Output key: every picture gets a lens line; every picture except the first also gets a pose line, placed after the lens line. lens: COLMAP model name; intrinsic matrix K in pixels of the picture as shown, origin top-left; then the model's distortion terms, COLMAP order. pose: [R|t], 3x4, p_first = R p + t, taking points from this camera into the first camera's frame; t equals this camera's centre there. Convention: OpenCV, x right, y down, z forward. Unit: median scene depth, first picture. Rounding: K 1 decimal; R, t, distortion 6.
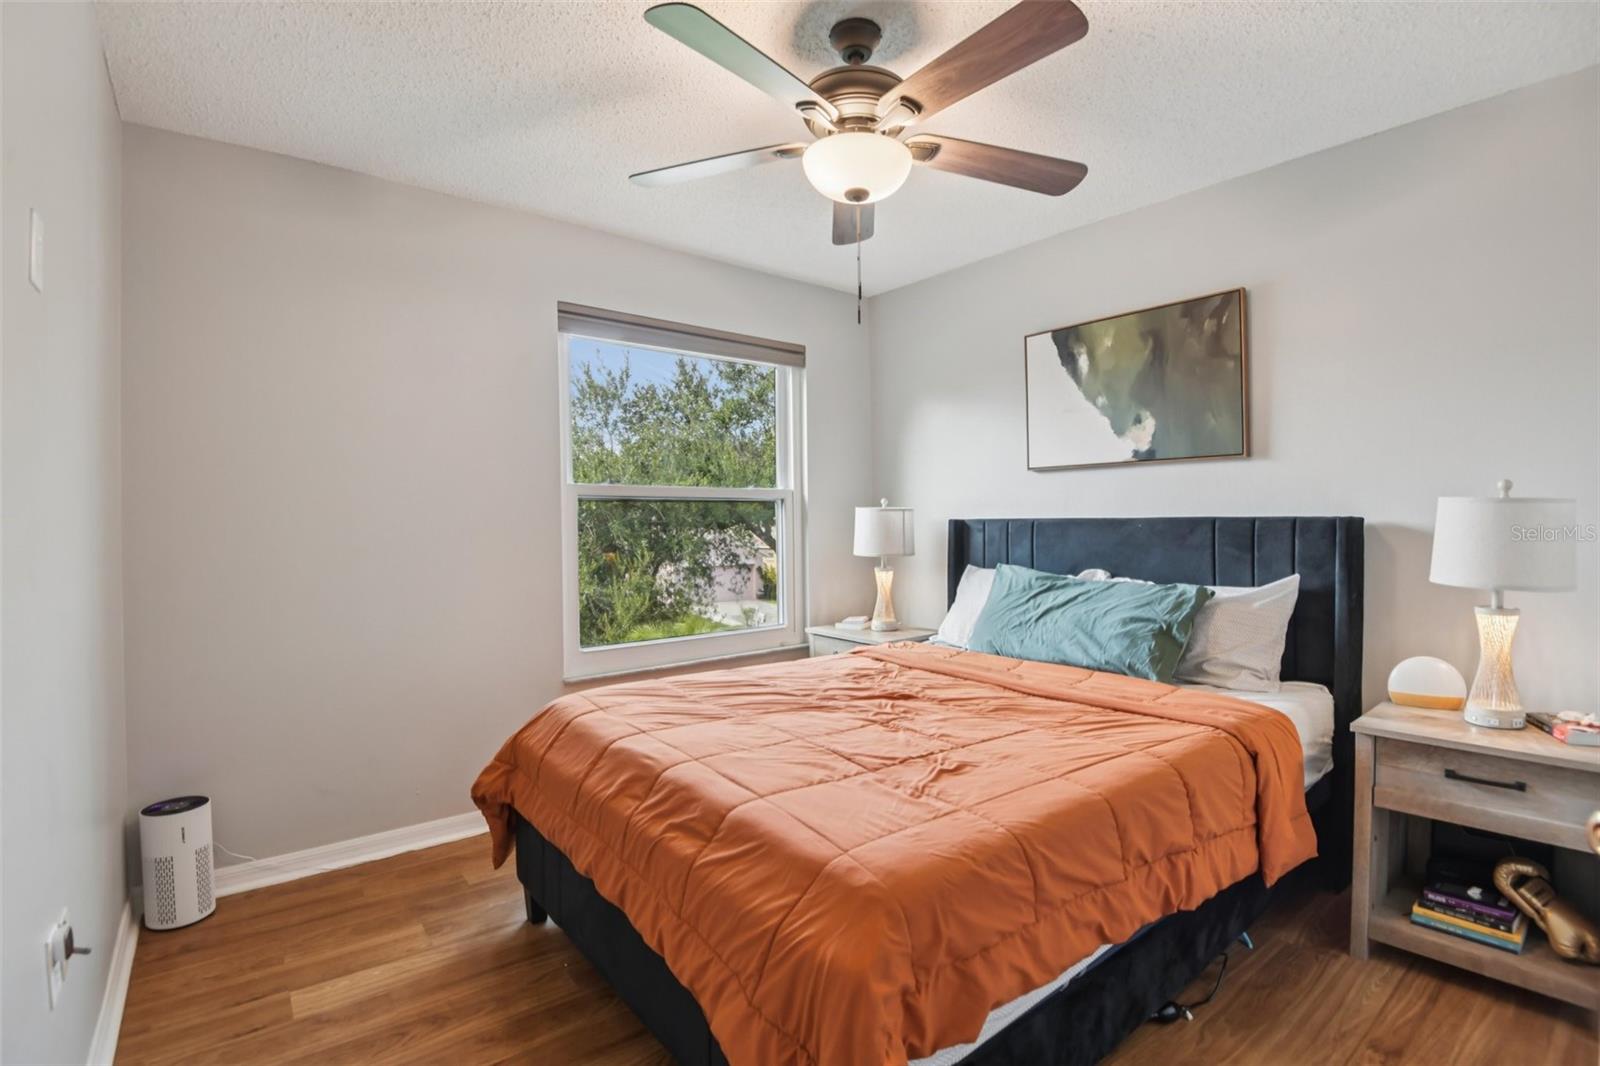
lens RADIAL K [[749.7, 0, 789.3], [0, 749.7, 534.9], [0, 0, 1]] dist [0.007613, -0.004037]
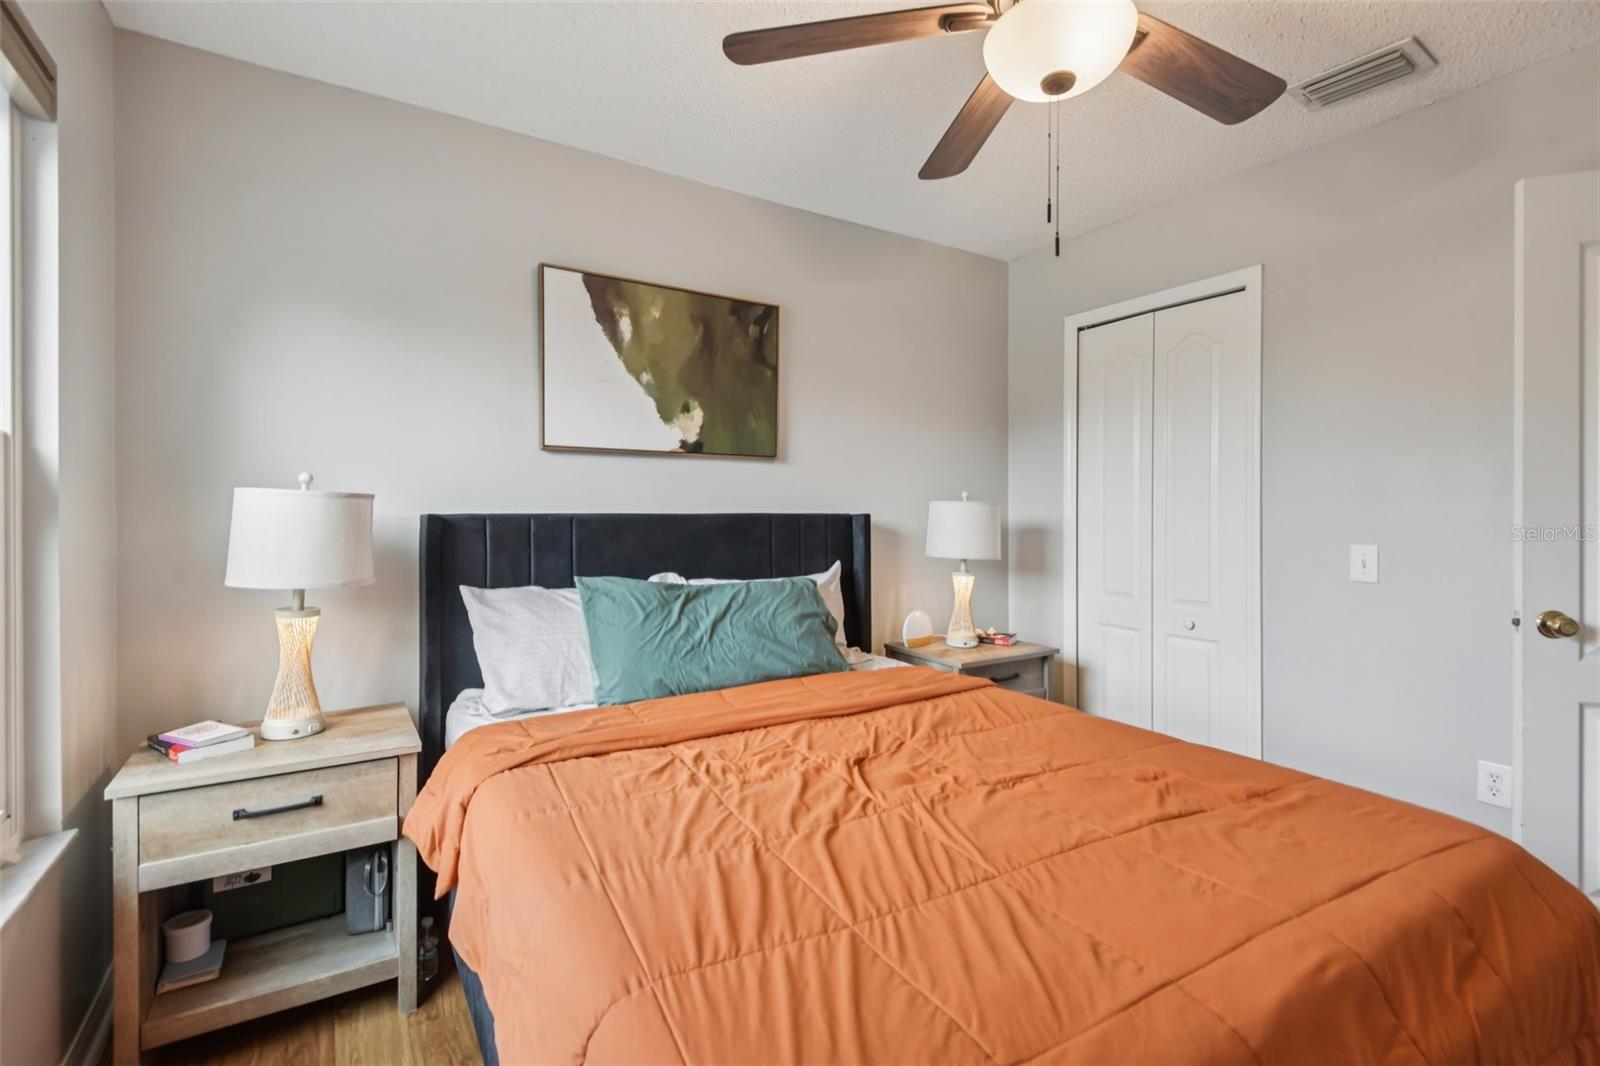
lens RADIAL K [[749.7, 0, 790.2], [0, 749.7, 524.2], [0, 0, 1]] dist [0.007613, -0.004037]
pose [[0.102702, -0.001587, 0.994711, -0.438371], [0.024496, 0.999699, -0.000935, -0.006227], [-0.994410, 0.024463, 0.102710, 0.778444]]
